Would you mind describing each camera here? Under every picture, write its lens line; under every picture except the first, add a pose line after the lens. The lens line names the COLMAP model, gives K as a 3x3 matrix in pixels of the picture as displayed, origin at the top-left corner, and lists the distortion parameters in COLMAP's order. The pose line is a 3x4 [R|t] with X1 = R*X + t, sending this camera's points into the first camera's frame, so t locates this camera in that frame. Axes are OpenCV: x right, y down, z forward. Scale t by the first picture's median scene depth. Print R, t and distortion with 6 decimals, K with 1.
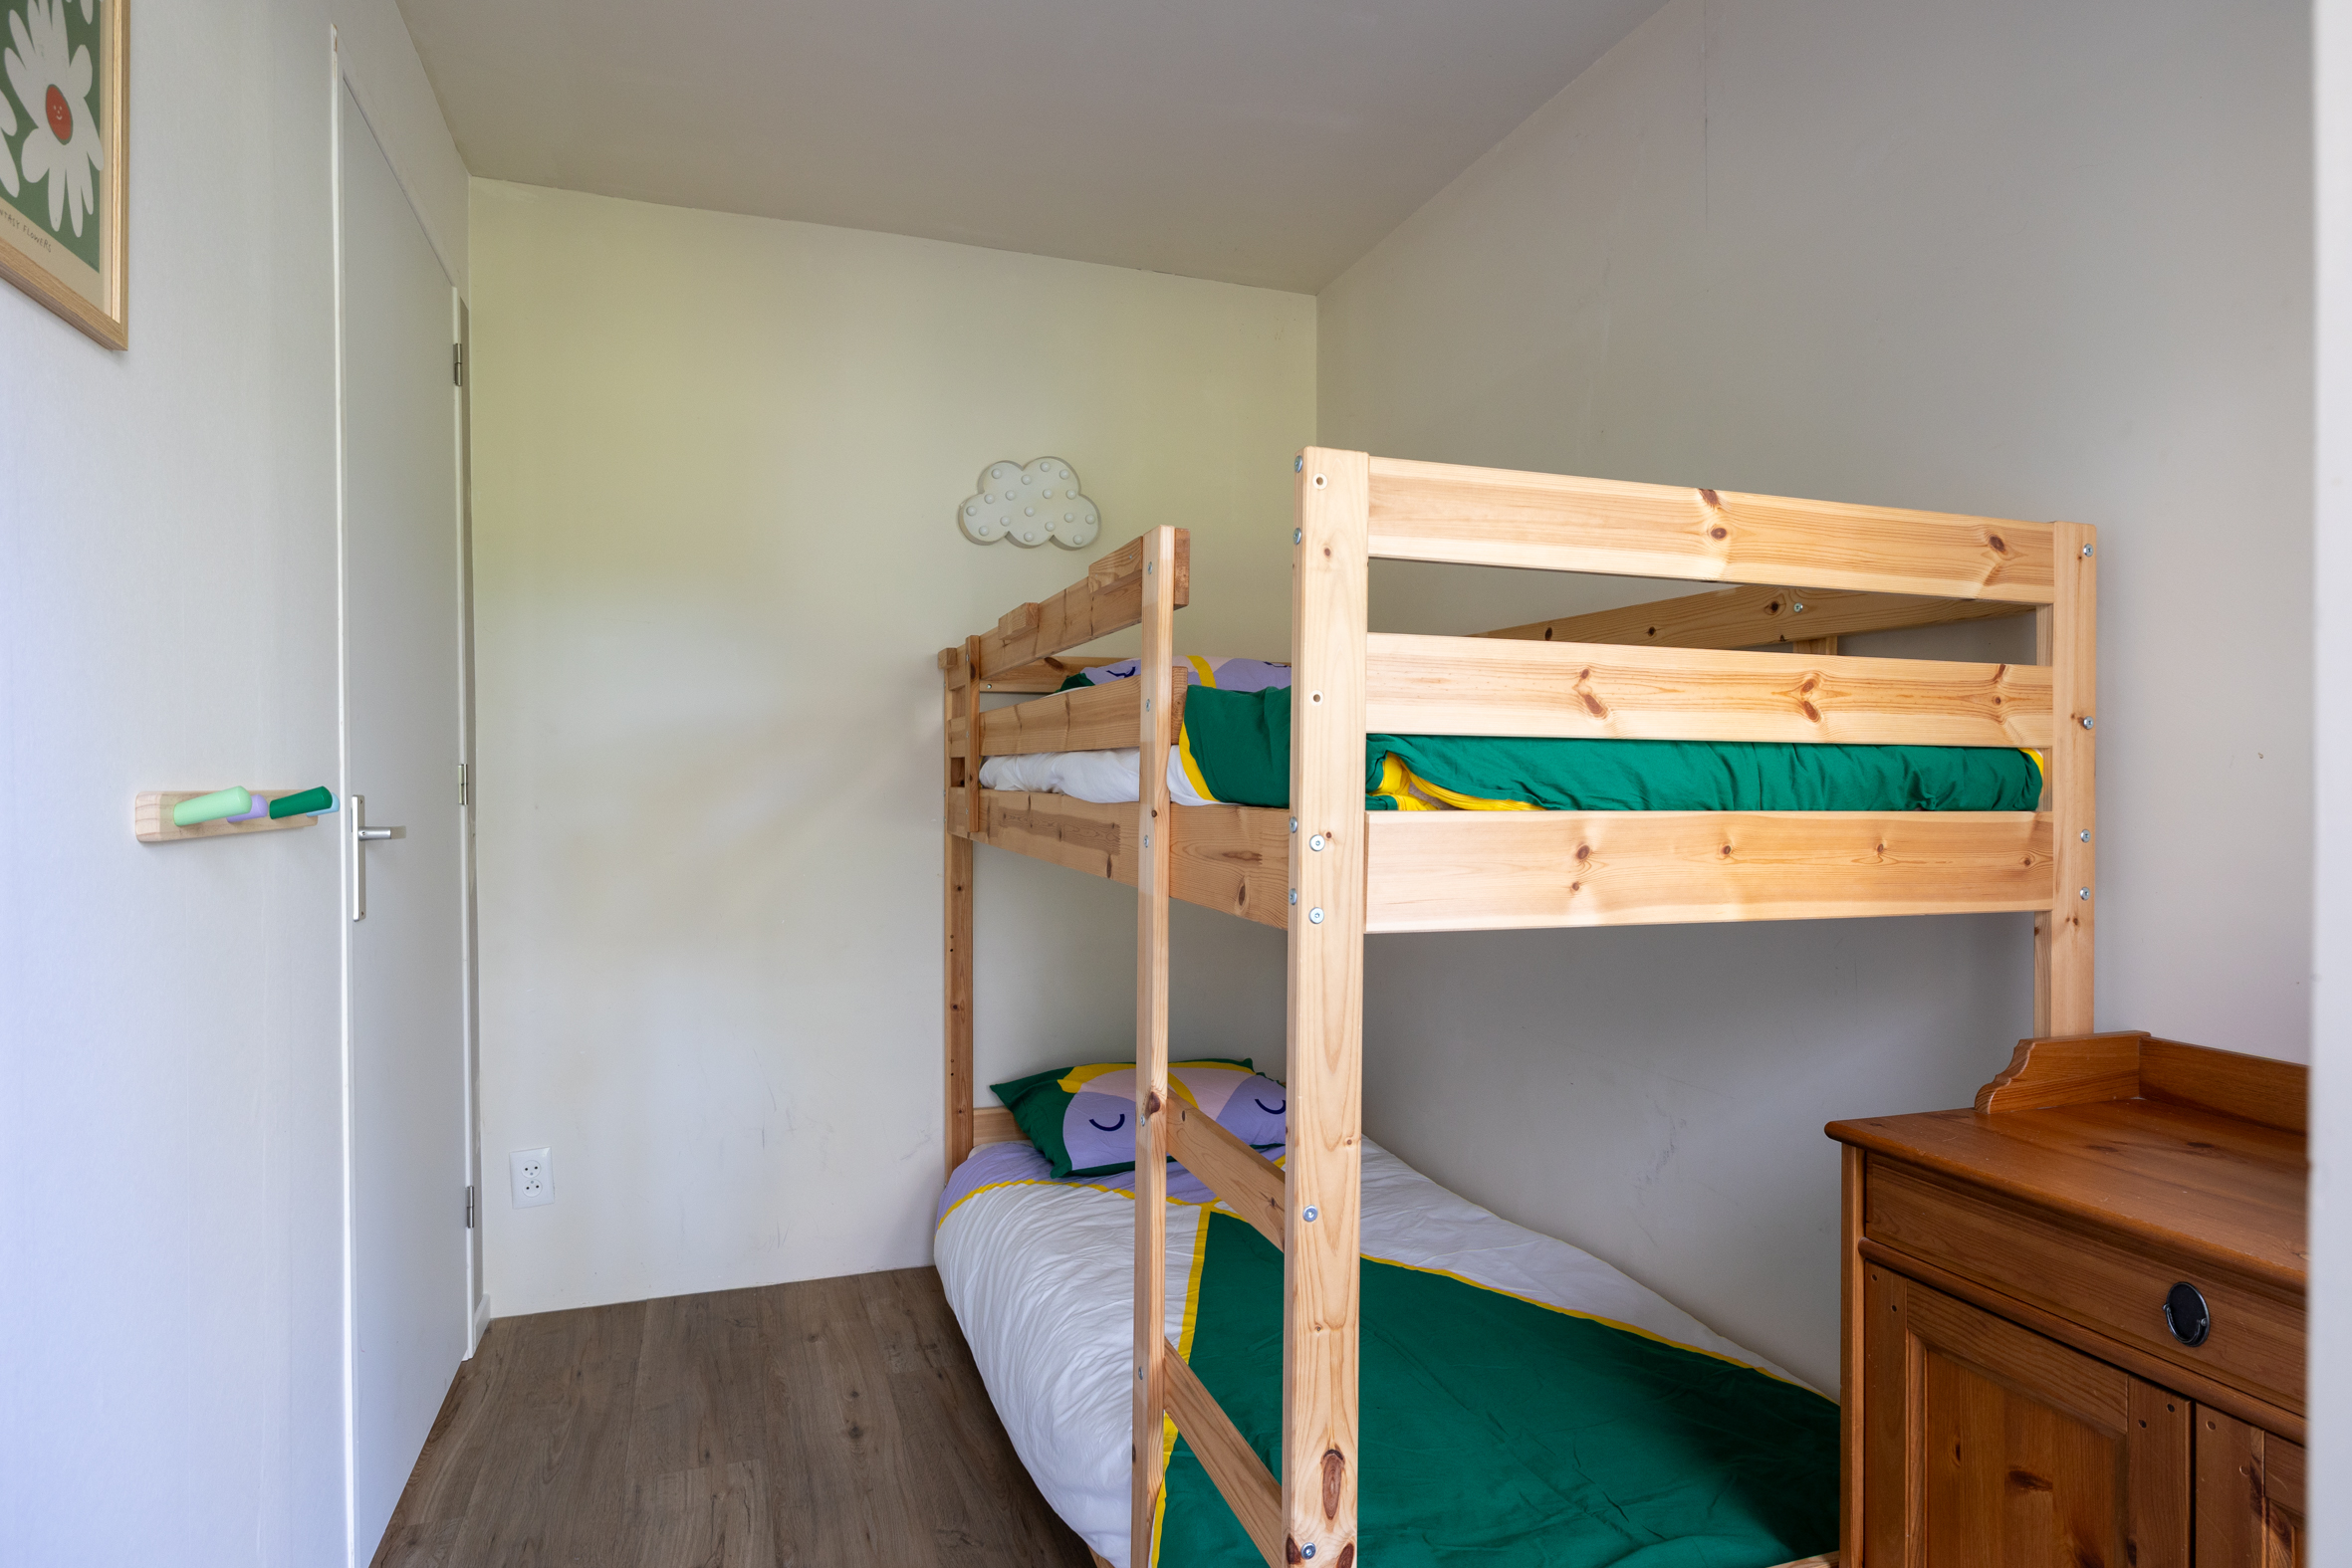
lens RADIAL K [[1326.6, 0, 1173.0], [0, 1326.6, 753.2], [0, 0, 1]] dist [-0.002426, -0.001443]
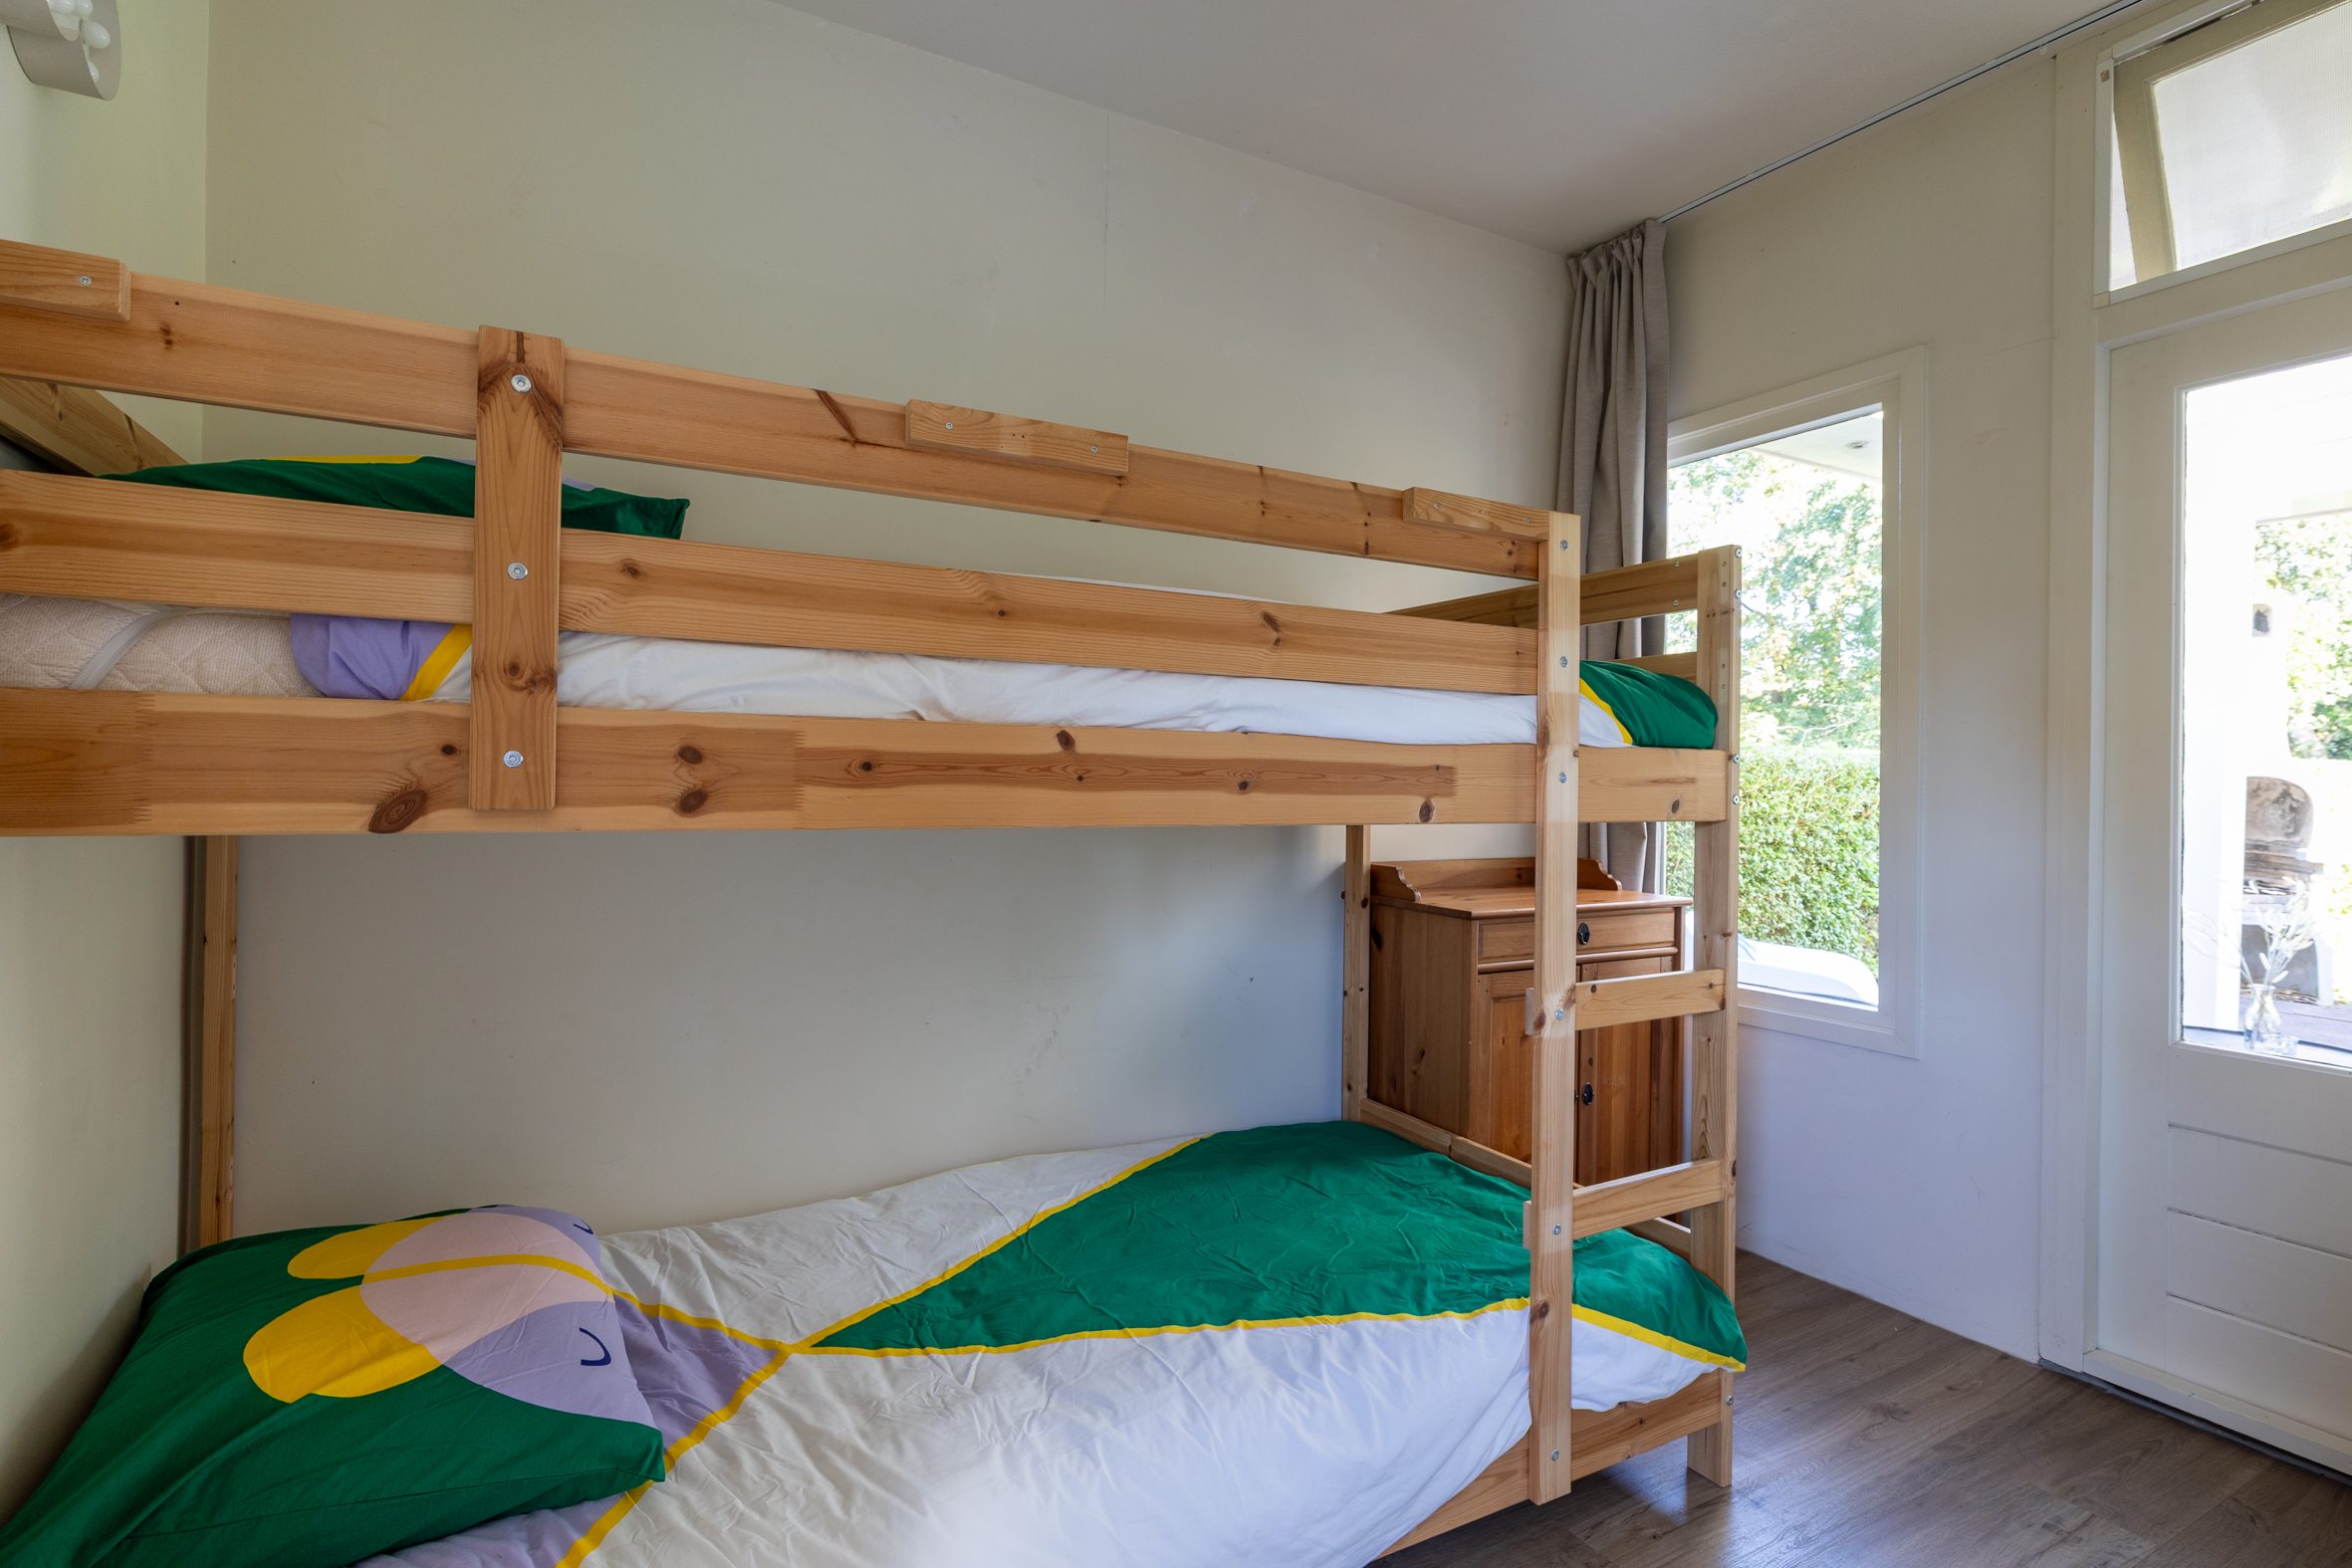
lens RADIAL K [[1158.5, 0, 1176.0], [0, 1158.5, 784.0], [0, 0, 1]] dist [-0.002614, -0.000598]
pose [[-0.193696, -0.019157, 0.980874, -0.673521], [-0.030896, 0.999433, 0.013418, 0.048106], [-0.980575, -0.027706, -0.194178, 1.078094]]
